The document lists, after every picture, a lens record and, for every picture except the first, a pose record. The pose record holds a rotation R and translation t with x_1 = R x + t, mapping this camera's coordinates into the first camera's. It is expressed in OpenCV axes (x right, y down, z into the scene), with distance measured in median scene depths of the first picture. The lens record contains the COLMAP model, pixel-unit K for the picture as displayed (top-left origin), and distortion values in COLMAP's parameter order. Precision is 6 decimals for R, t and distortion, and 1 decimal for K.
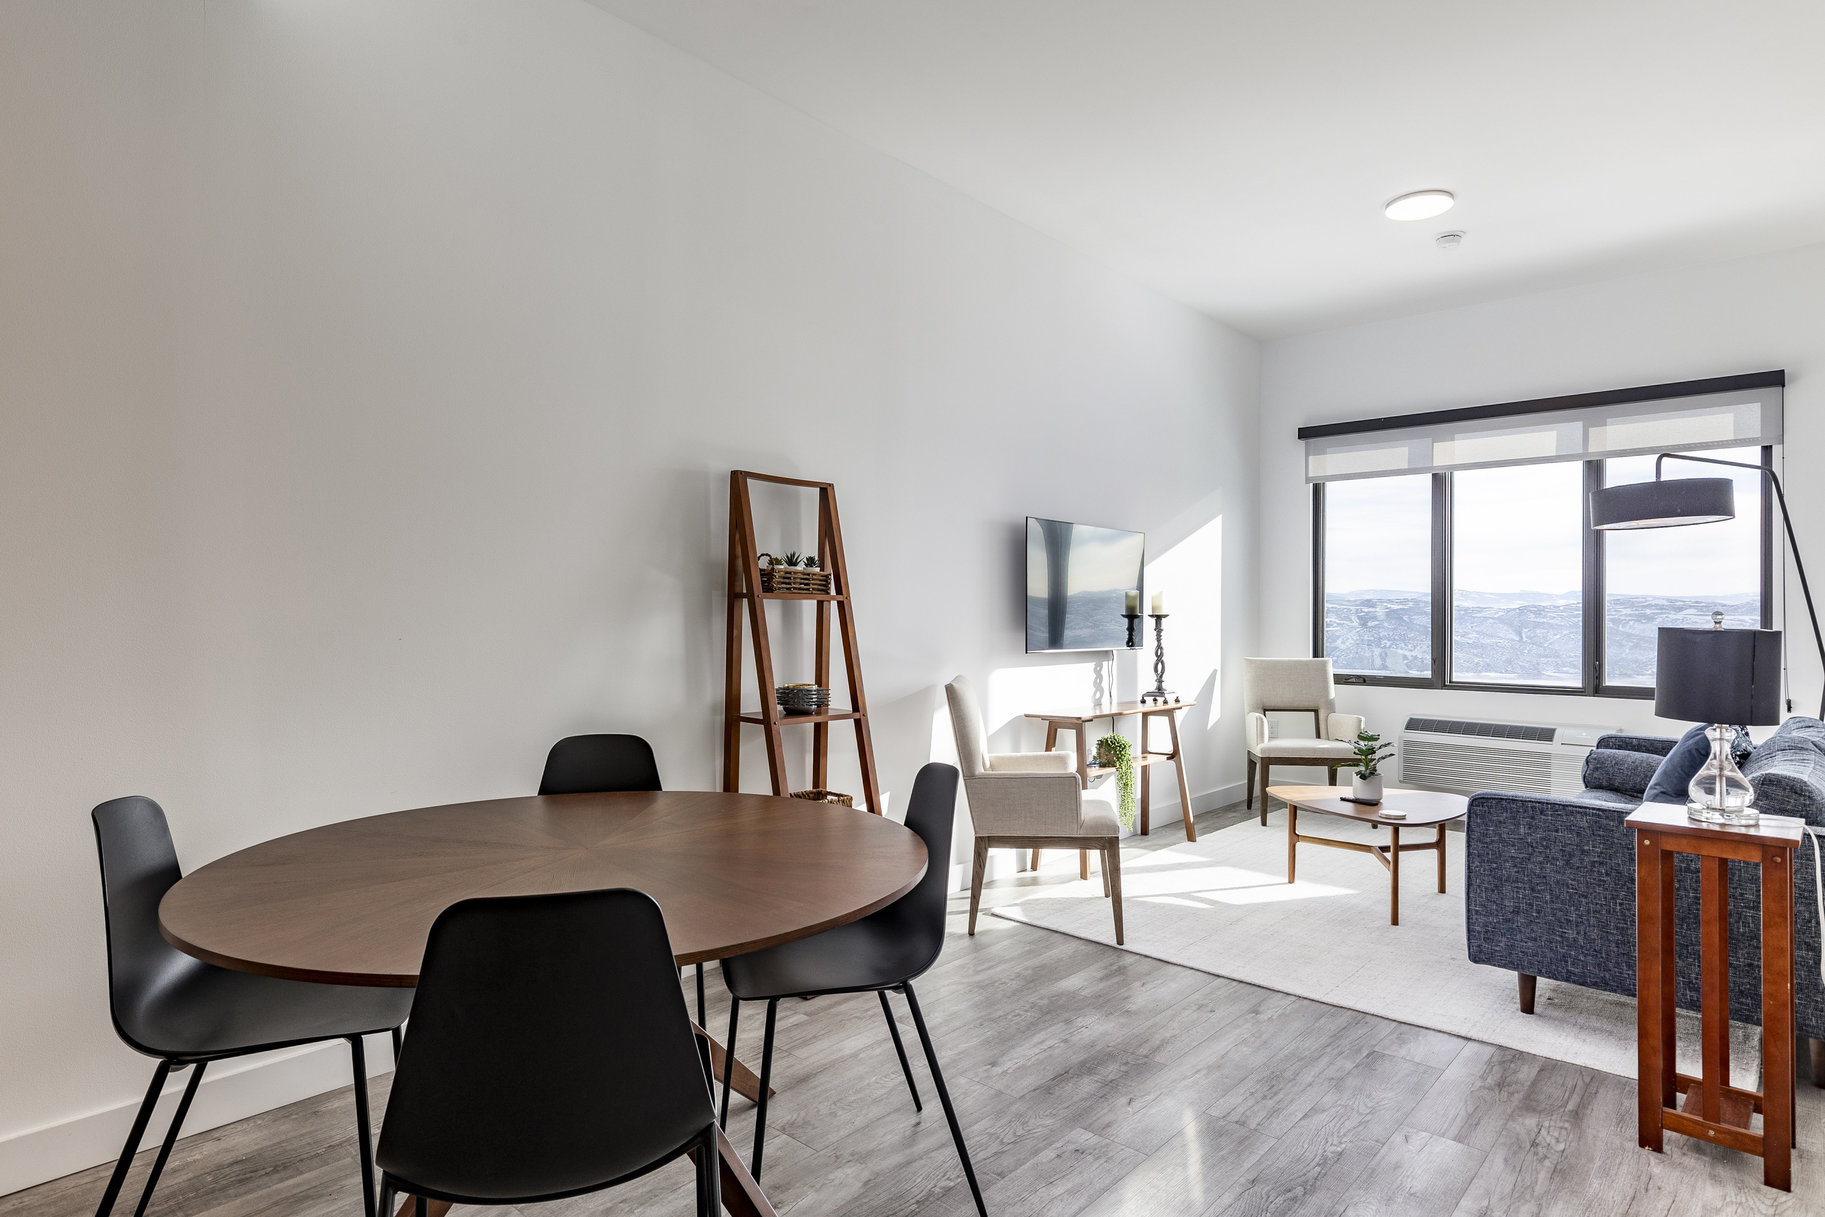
lens RADIAL K [[1005.5, 0, 914.4], [0, 1005.5, 602.8], [0, 0, 1]] dist [-0.001263, 0.000246]
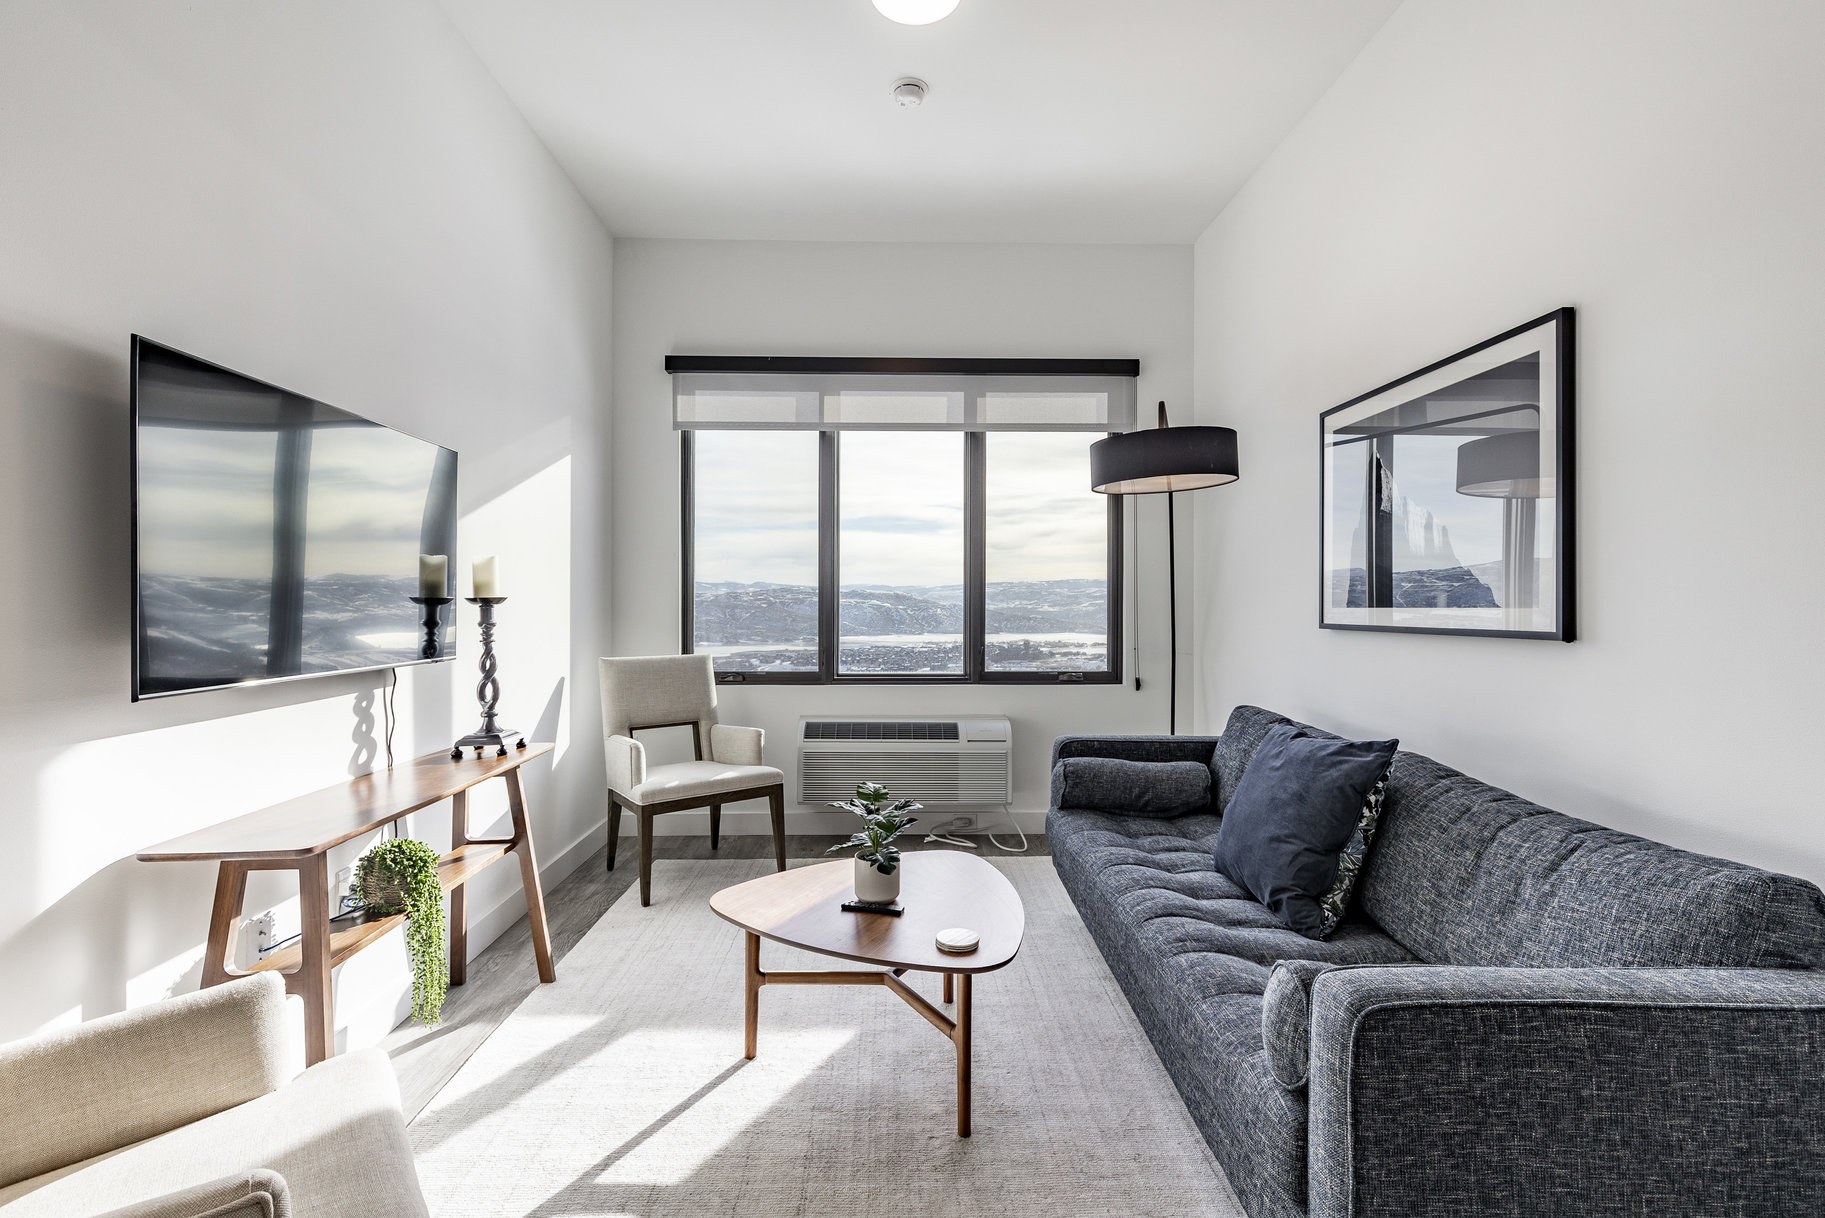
lens RADIAL K [[828.6, 0, 895.9], [0, 828.6, 604.9], [0, 0, 1]] dist [0.003593, 0.000761]
pose [[0.731304, -0.007885, 0.682006, 0.092759], [-0.004299, 0.999860, 0.016170, 0.007021], [-0.682038, -0.014757, 0.731168, 0.501208]]
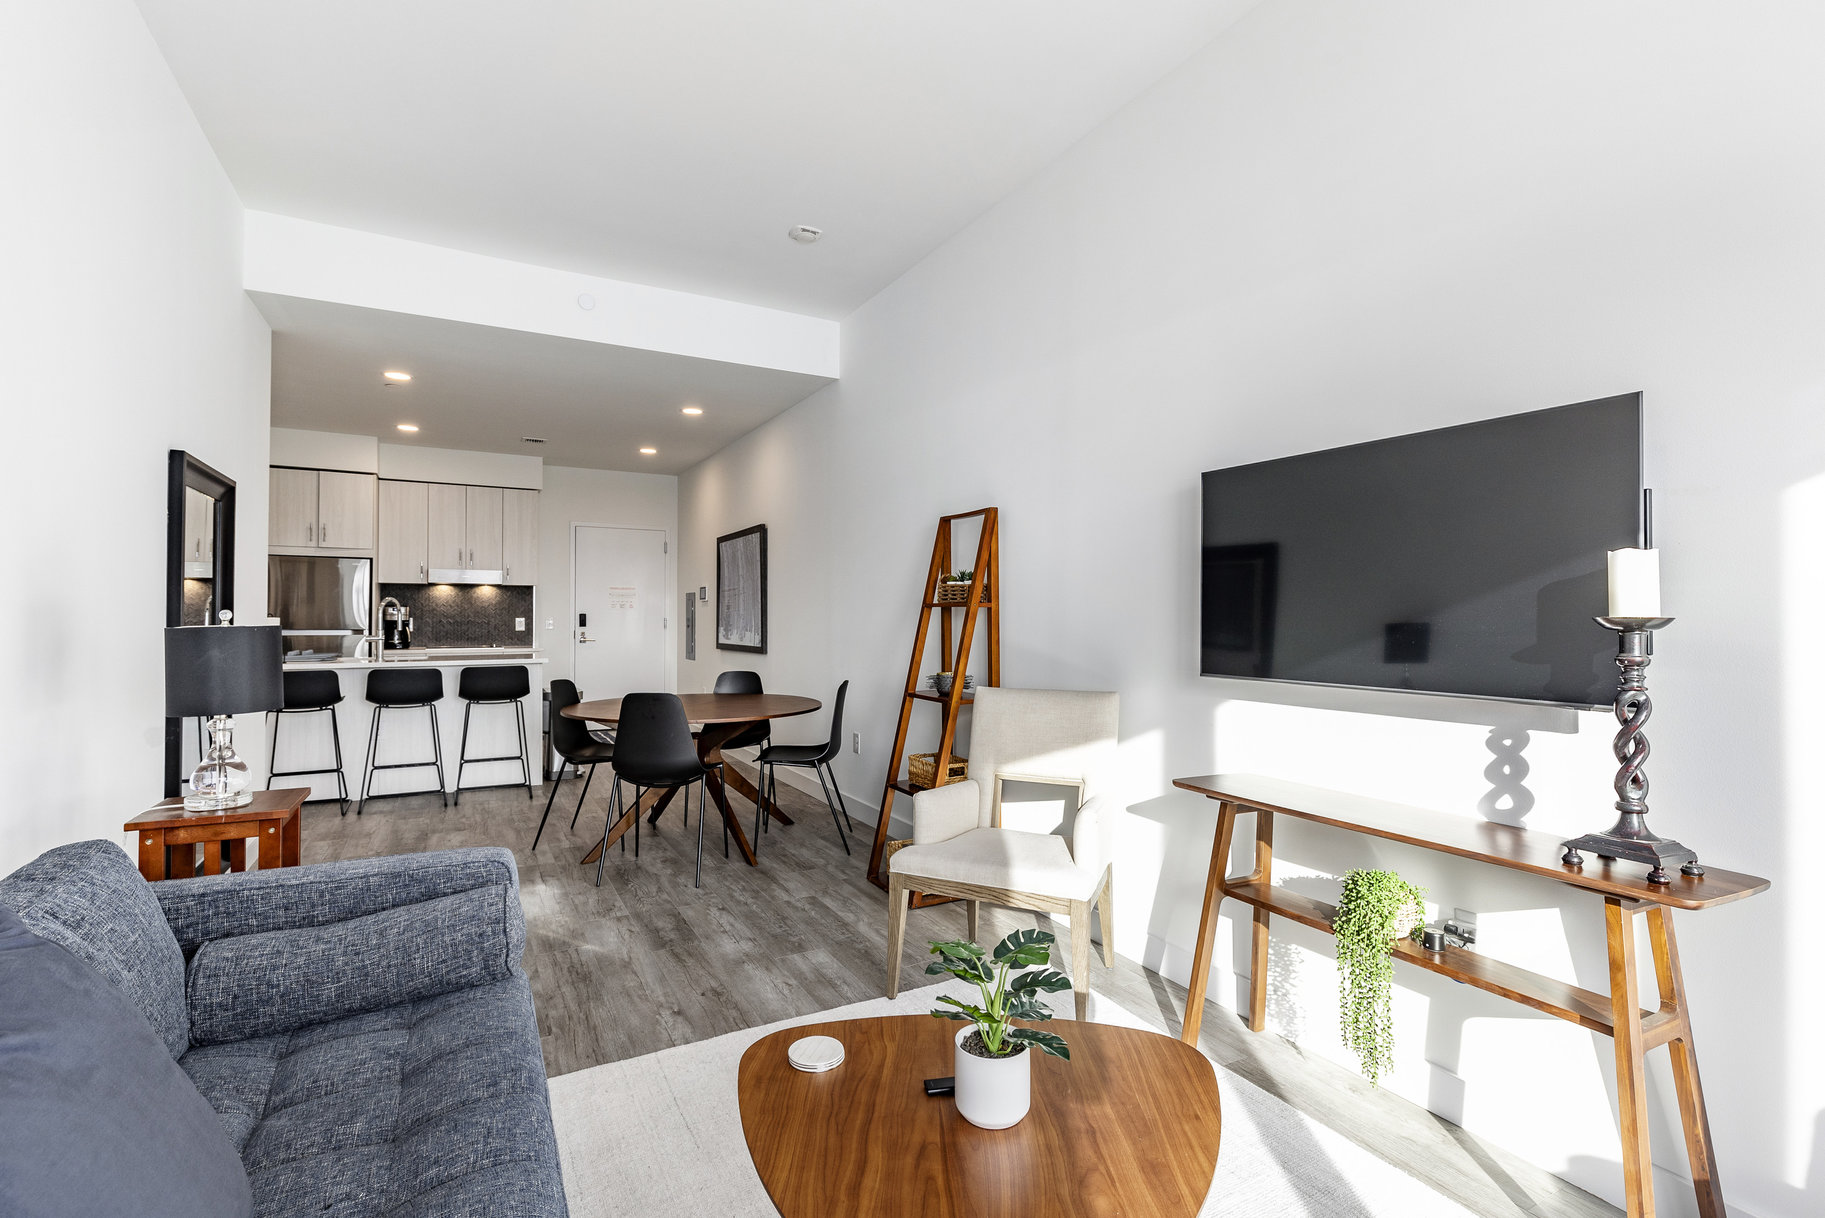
lens RADIAL K [[828.6, 0, 909.0], [0, 828.6, 610.6], [0, 0, 1]] dist [0.003593, 0.000761]
pose [[-0.332954, -0.016822, -0.942793, 0.605618], [0.004102, 0.999806, -0.019288, 0.013712], [0.942934, -0.010289, -0.332820, 0.864501]]
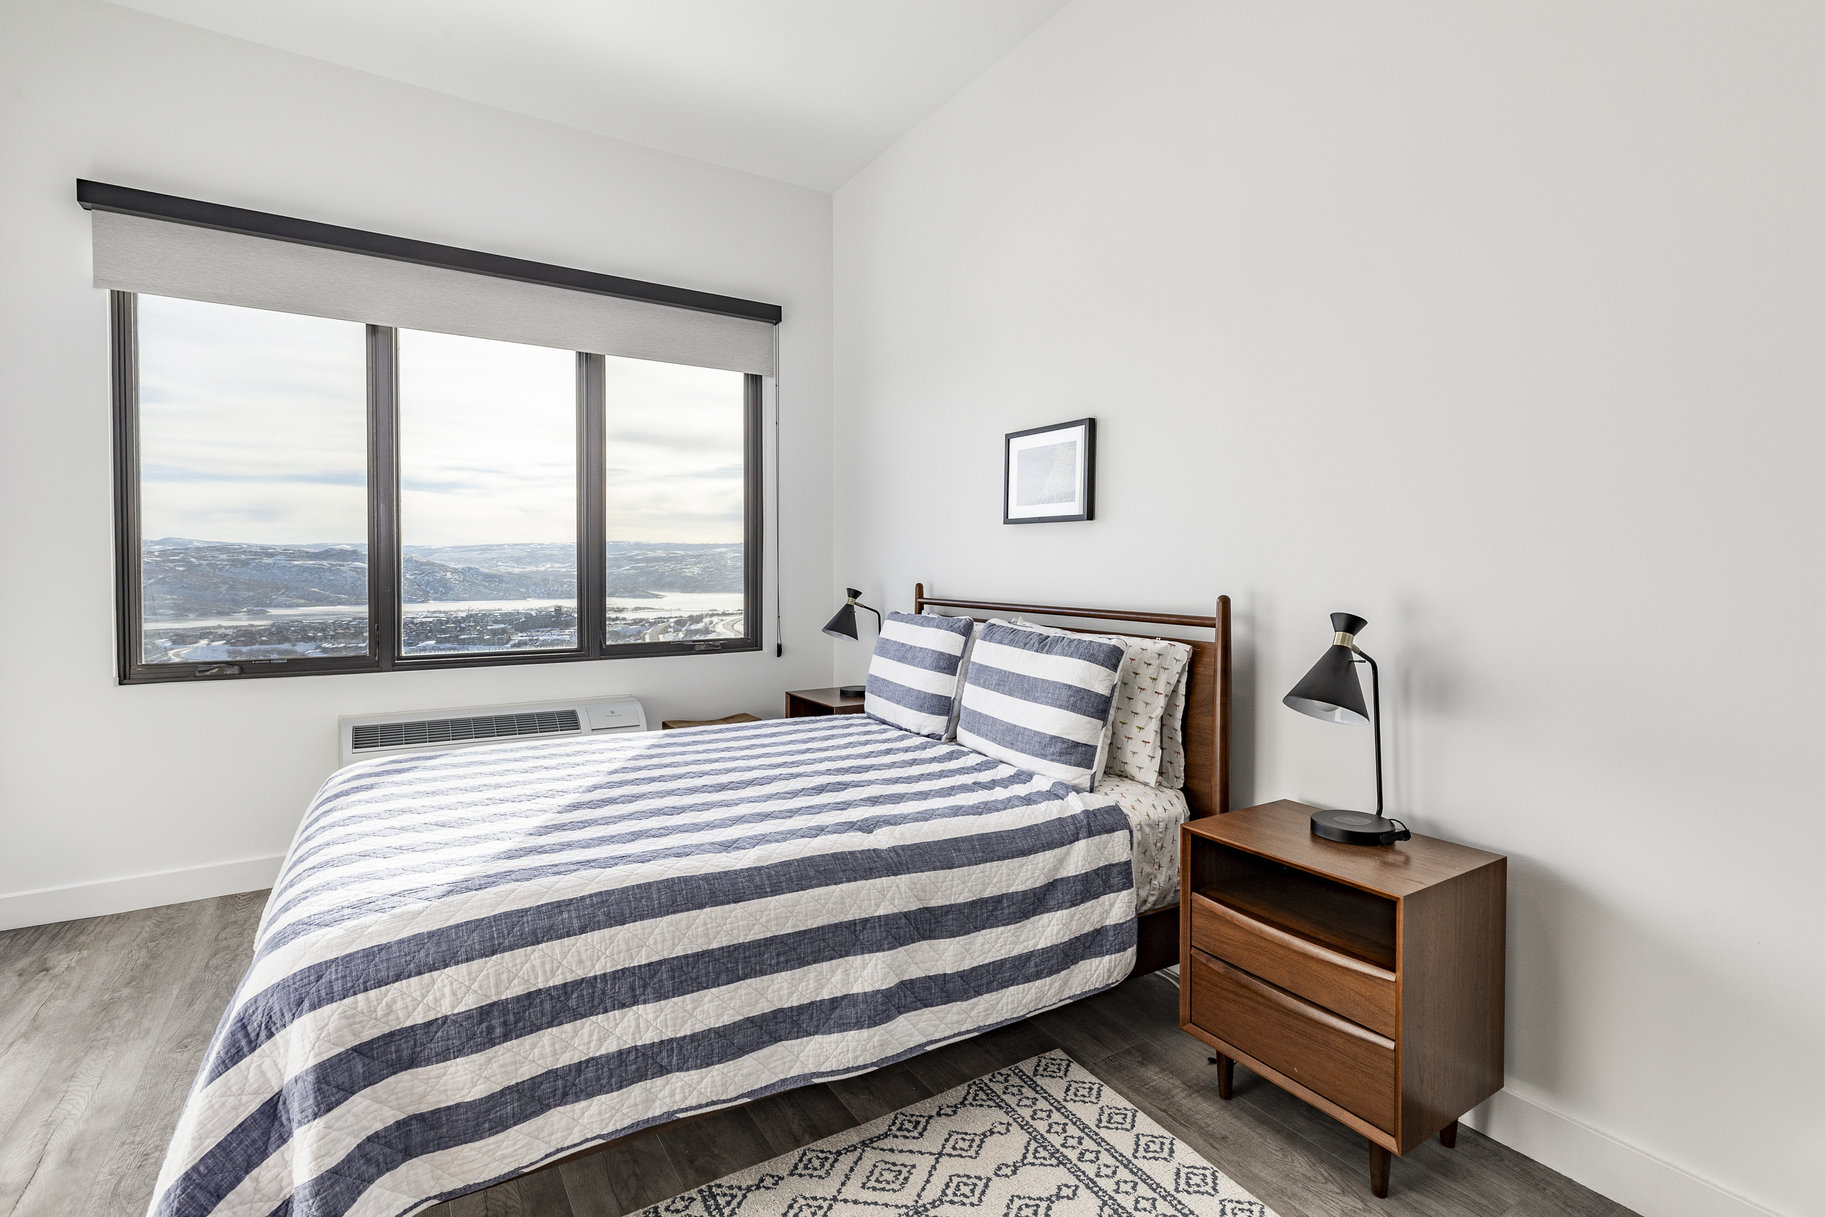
lens RADIAL K [[828.6, 0, 917.6], [0, 828.6, 583.3], [0, 0, 1]] dist [0.003593, 0.000761]
pose [[0.252597, -0.023400, 0.967289, 0.112421], [-0.015391, 0.999484, 0.028198, 0.011465], [-0.967449, -0.022011, 0.252106, 0.612822]]
